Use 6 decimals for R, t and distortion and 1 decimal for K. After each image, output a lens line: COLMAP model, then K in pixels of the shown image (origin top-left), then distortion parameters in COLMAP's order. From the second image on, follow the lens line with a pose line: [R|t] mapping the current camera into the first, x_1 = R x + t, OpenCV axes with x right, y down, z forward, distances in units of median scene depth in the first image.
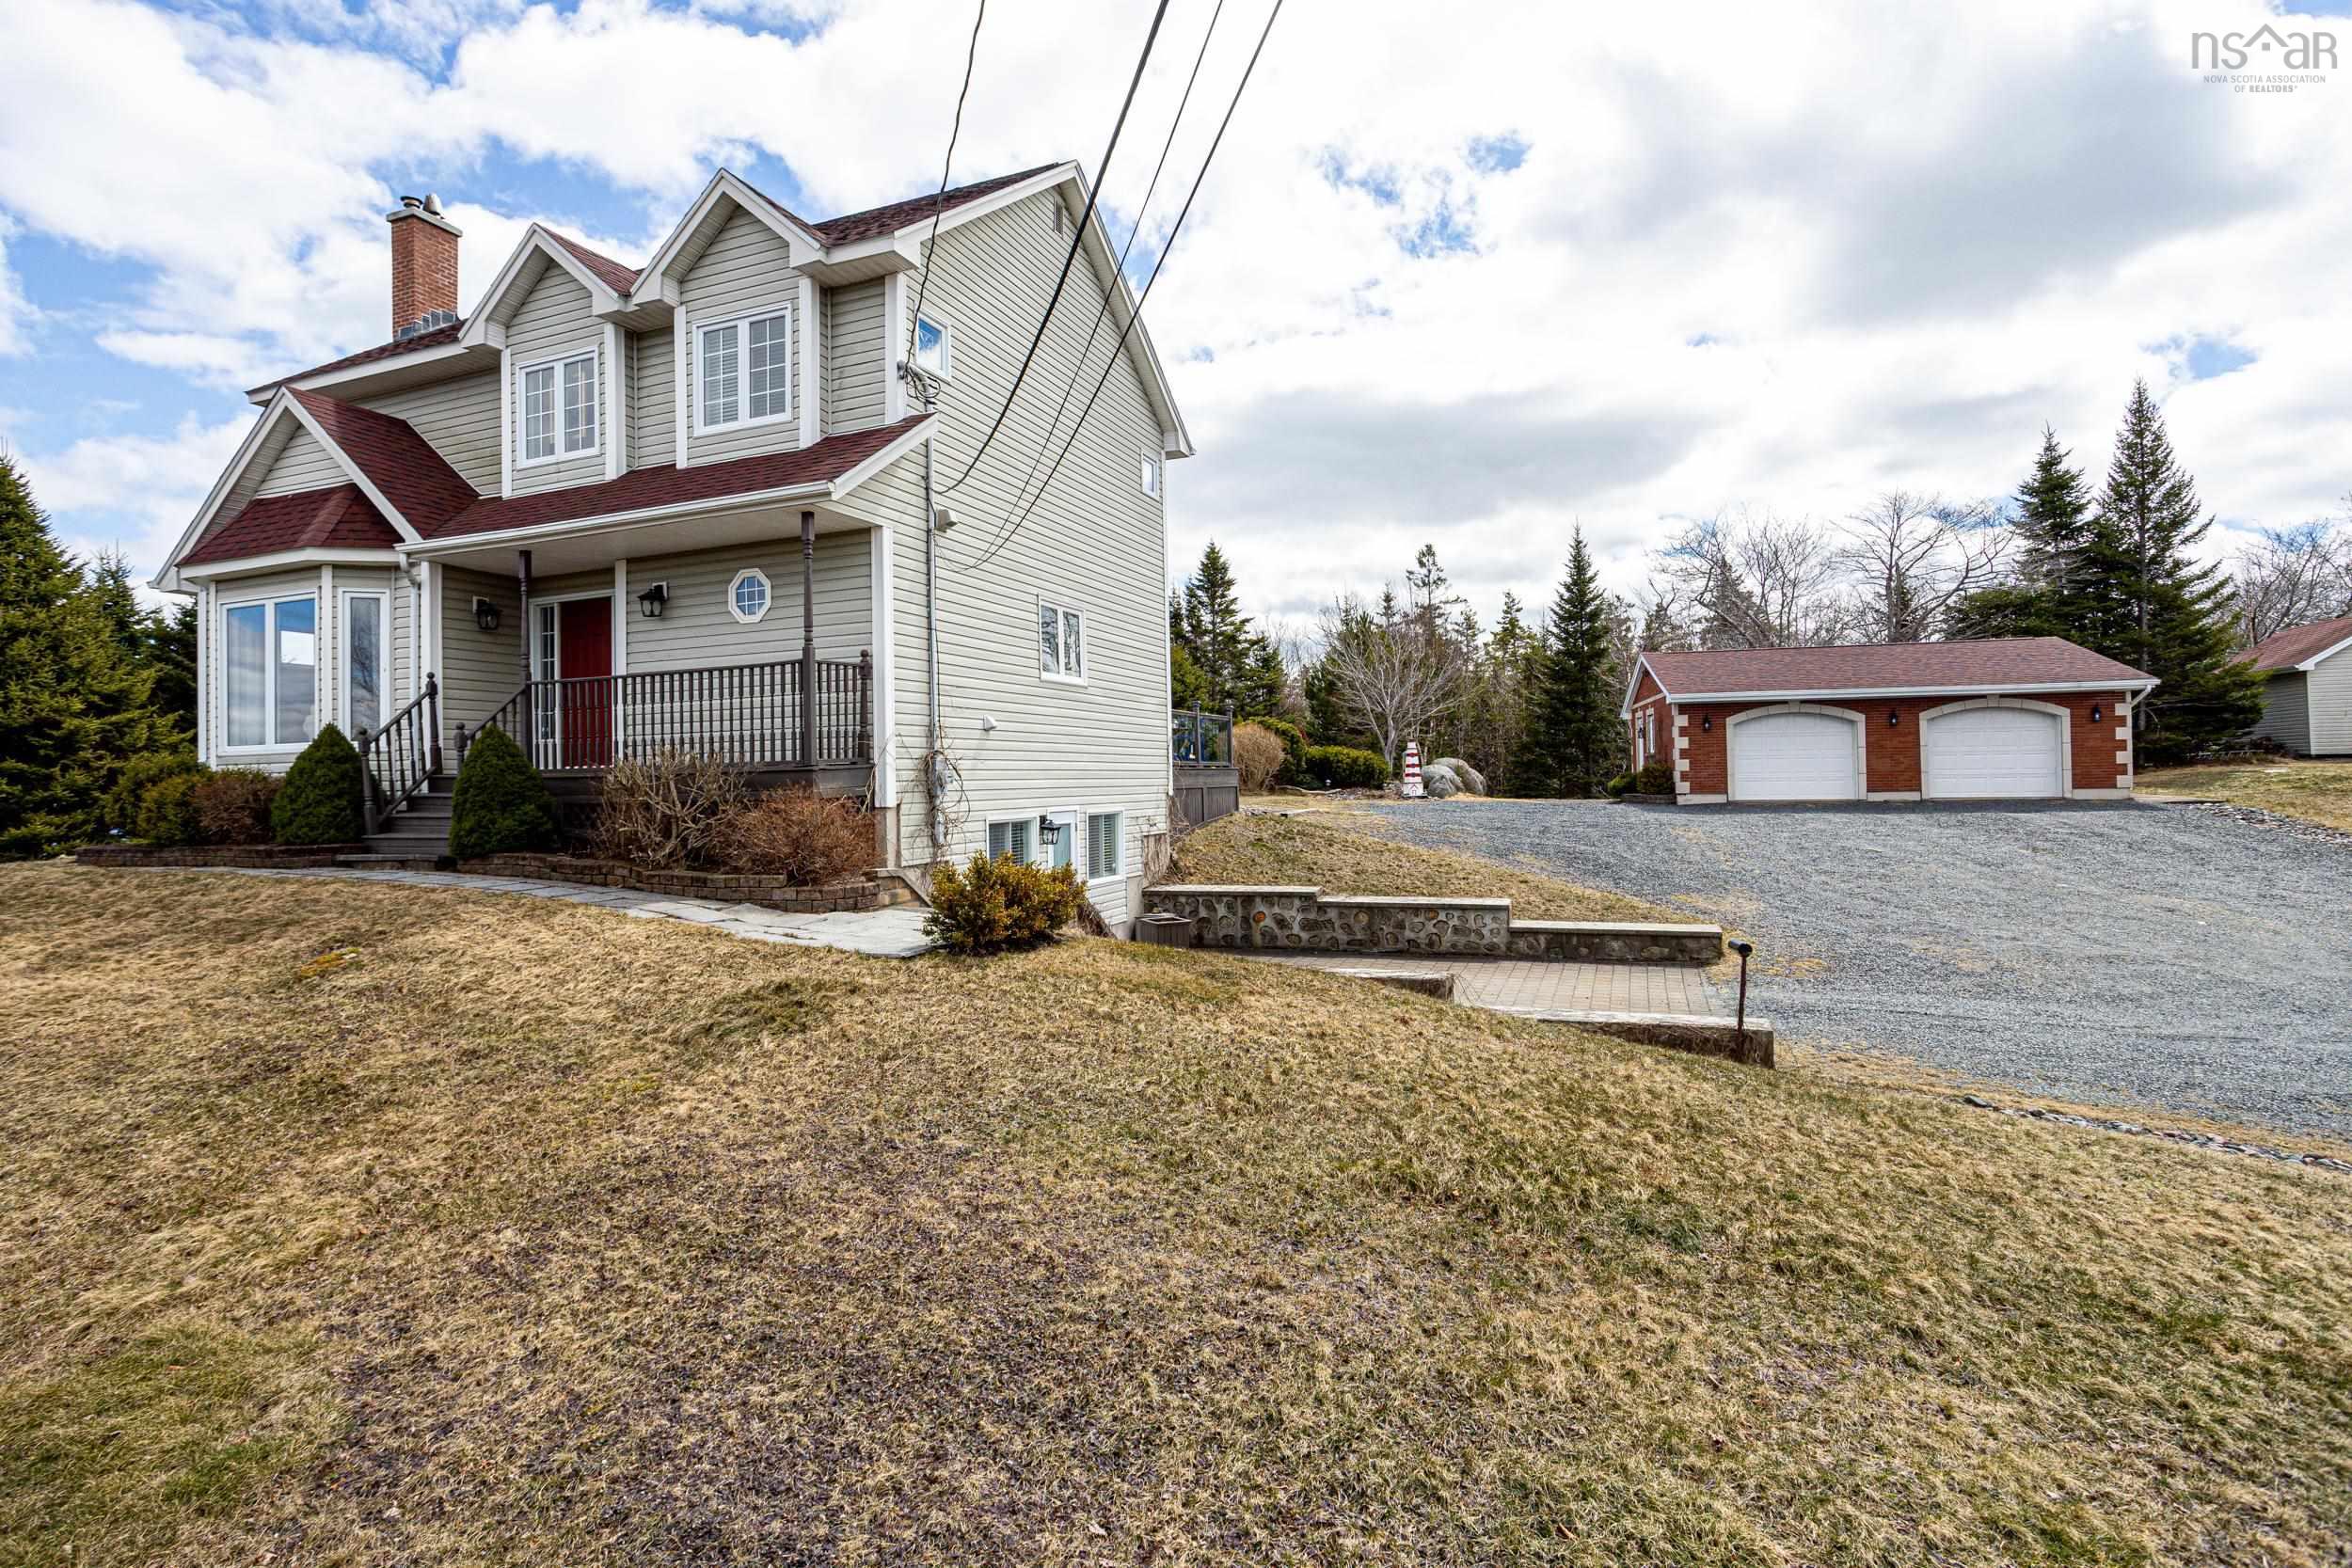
lens RADIAL K [[1170.2, 0, 1165.6], [0, 1170.2, 776.9], [0, 0, 1]] dist [-0.004595, -0.000397]
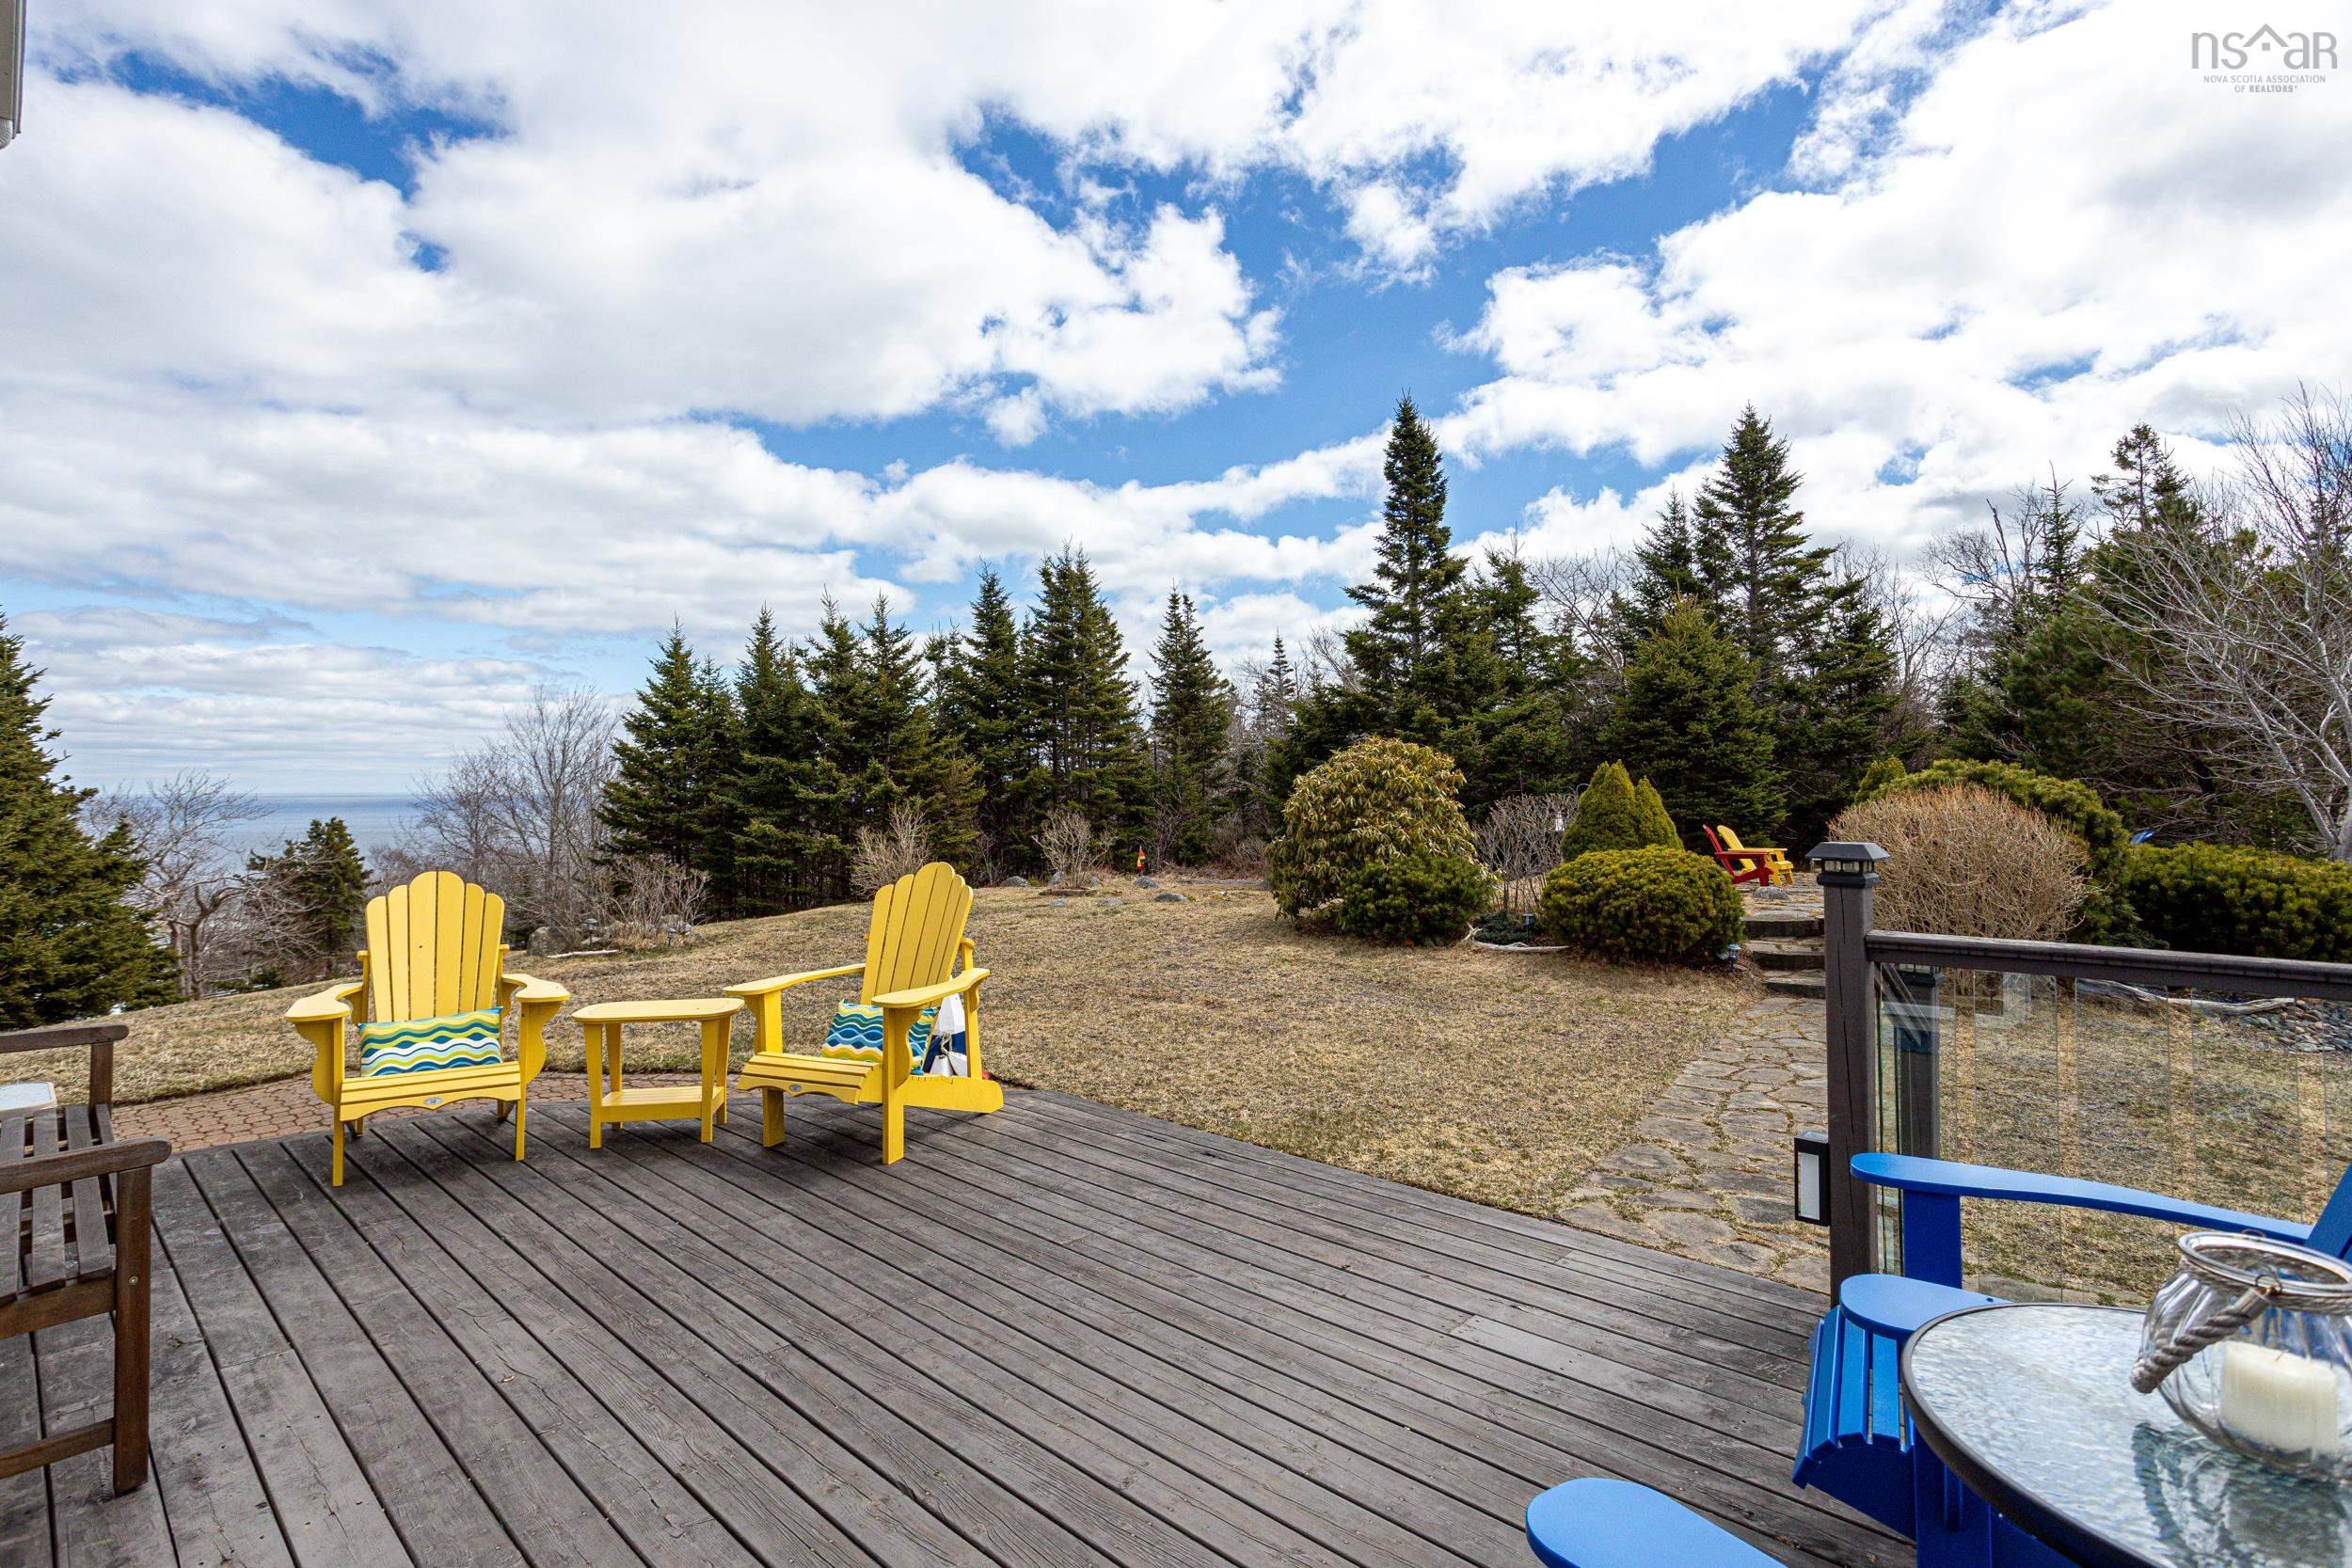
lens RADIAL K [[1170.2, 0, 1178.1], [0, 1170.2, 780.6], [0, 0, 1]] dist [-0.004595, -0.000397]
pose [[0.927600, 0.004603, -0.373547, -0.003120], [-0.005139, 0.999987, -0.000438, -0.028871], [0.373540, 0.002326, 0.927611, 0.399895]]
